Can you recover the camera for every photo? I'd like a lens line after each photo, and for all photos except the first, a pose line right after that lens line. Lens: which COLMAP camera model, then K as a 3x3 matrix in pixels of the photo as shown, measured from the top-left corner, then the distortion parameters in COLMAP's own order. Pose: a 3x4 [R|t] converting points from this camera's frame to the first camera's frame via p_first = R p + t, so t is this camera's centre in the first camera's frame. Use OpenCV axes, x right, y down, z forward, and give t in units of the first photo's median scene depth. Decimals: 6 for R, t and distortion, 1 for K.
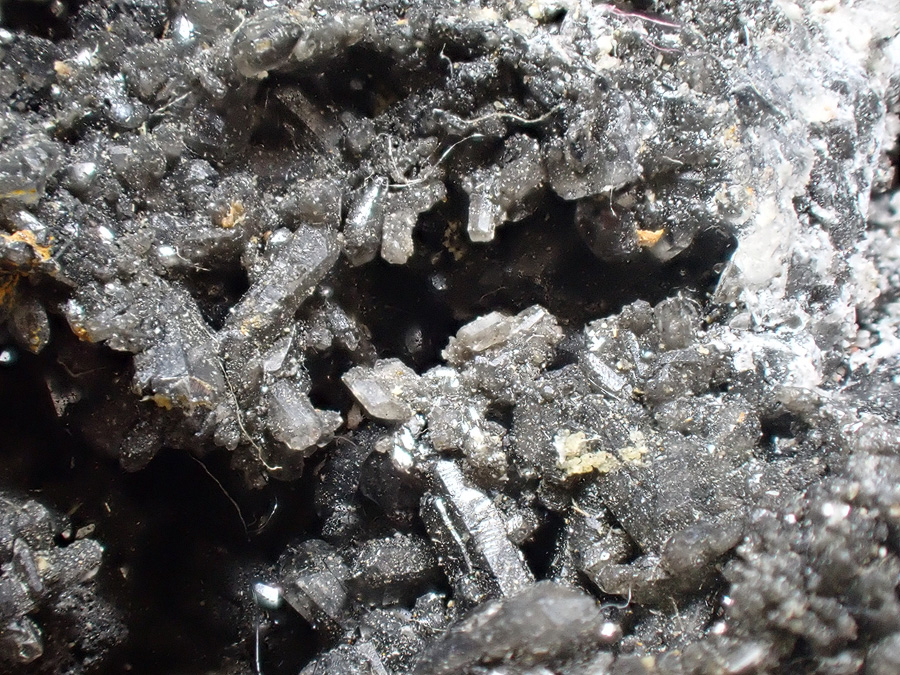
lens RADIAL K [[3146.9, 0, 451.3], [0, 3146.9, 338.9], [0, 0, 1]] dist [0.130050, 0.000000]
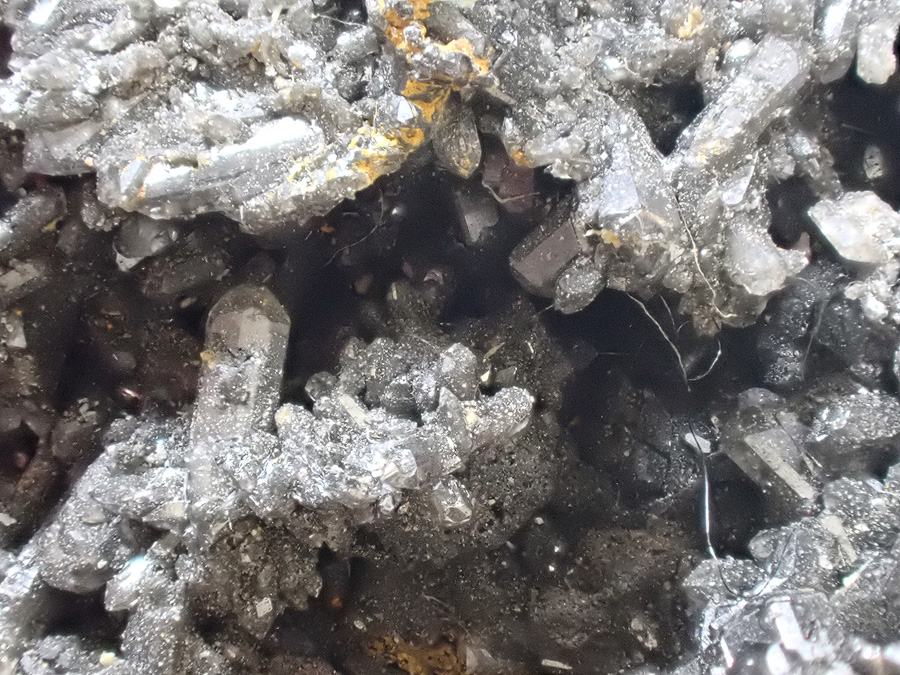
lens RADIAL K [[3146.9, 0, 449.1], [0, 3146.9, 336.3], [0, 0, 1]] dist [0.130050, 0.000000]
pose [[0.997866, 0.029437, -0.058291, -0.082882], [-0.024152, 0.995705, 0.089376, -0.029647], [0.060672, -0.087777, 0.994291, 0.118390]]
